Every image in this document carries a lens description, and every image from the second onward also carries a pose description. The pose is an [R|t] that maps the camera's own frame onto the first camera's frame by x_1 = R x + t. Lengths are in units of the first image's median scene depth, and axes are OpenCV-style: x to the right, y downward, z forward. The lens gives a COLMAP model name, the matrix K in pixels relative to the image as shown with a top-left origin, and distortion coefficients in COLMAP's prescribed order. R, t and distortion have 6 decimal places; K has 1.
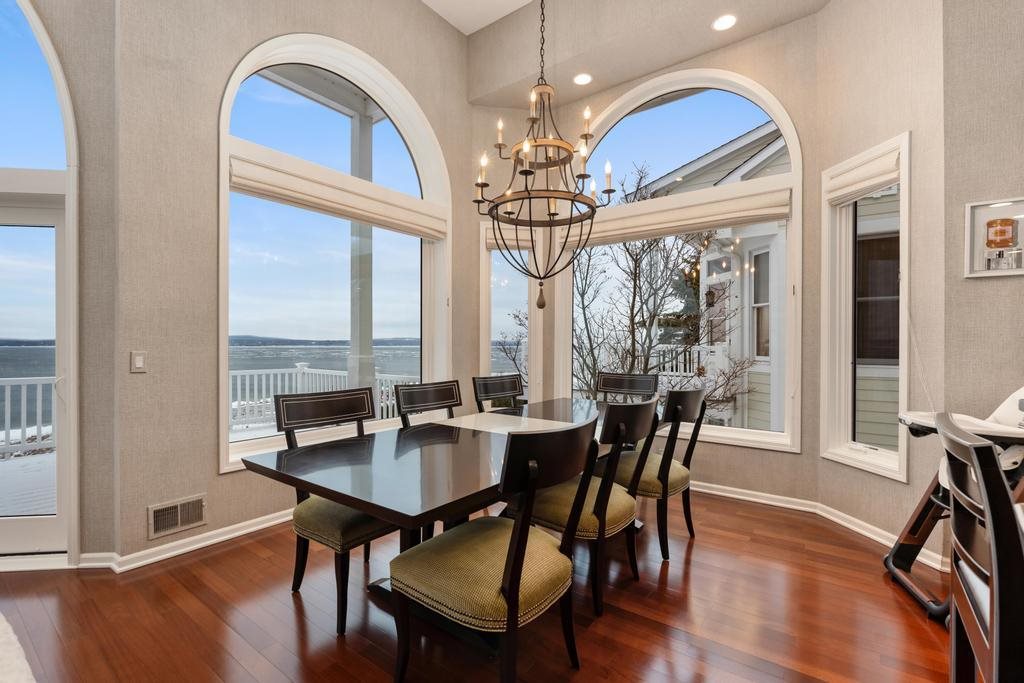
lens RADIAL K [[450.6, 0, 509.9], [0, 450.6, 345.5], [0, 0, 1]] dist [-0.001857, -0.000588]
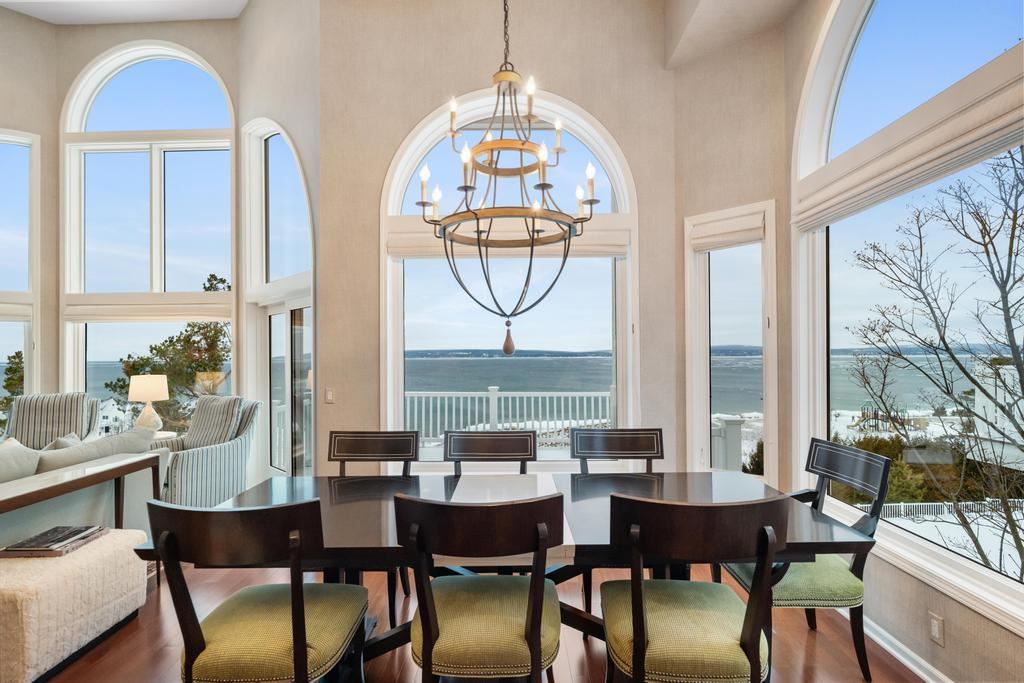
lens RADIAL K [[511.3, 0, 506.6], [0, 511.3, 349.6], [0, 0, 1]] dist [-0.003142, 0.001183]
pose [[0.590726, -0.016381, -0.806706, 0.784201], [0.005567, 0.999853, -0.016227, -0.076547], [0.806853, 0.005094, 0.590731, 0.473886]]
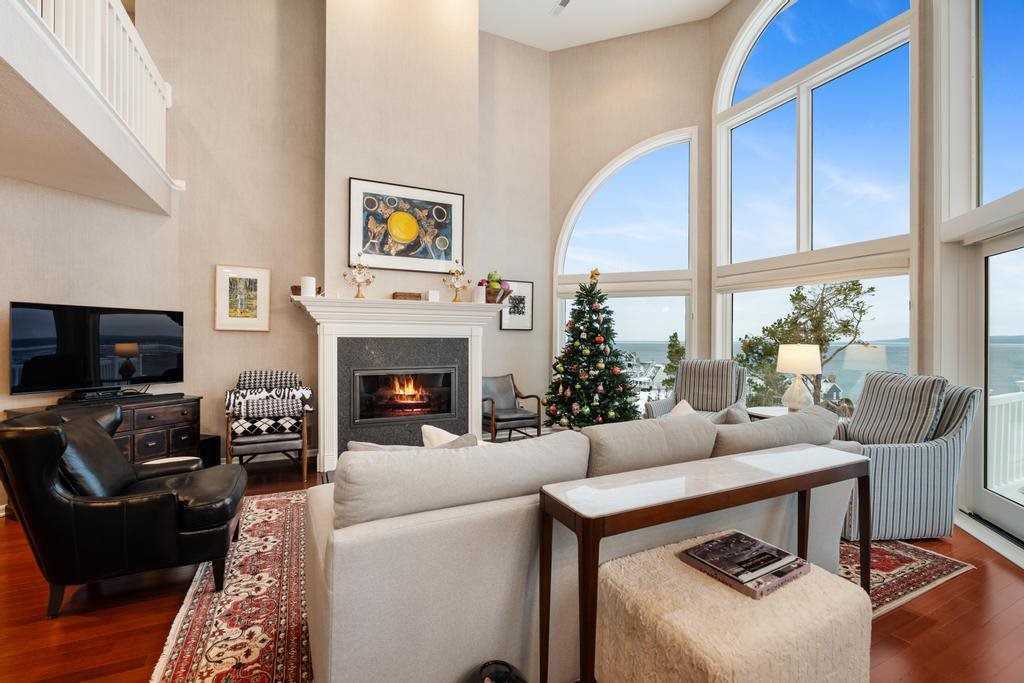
lens RADIAL K [[450.6, 0, 514.0], [0, 450.6, 342.3], [0, 0, 1]] dist [-0.001857, -0.000588]
pose [[-0.453997, 0.002186, -0.891001, 0.133505], [-0.009841, 0.999924, 0.007468, -0.023208], [0.890949, 0.012159, -0.453941, 0.351139]]
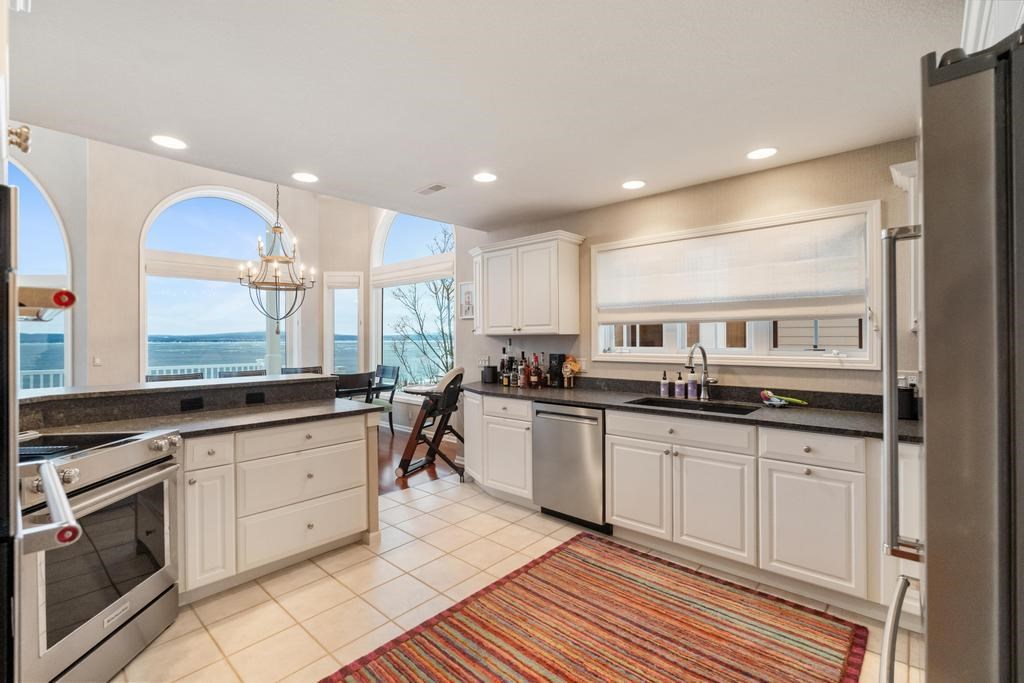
lens RADIAL K [[450.6, 0, 510.7], [0, 450.6, 345.2], [0, 0, 1]] dist [-0.001857, -0.000588]
pose [[0.995308, -0.006092, -0.096567, 1.334963], [0.006925, 0.999942, 0.008297, -0.042274], [0.096511, -0.008927, 0.995292, -0.947060]]
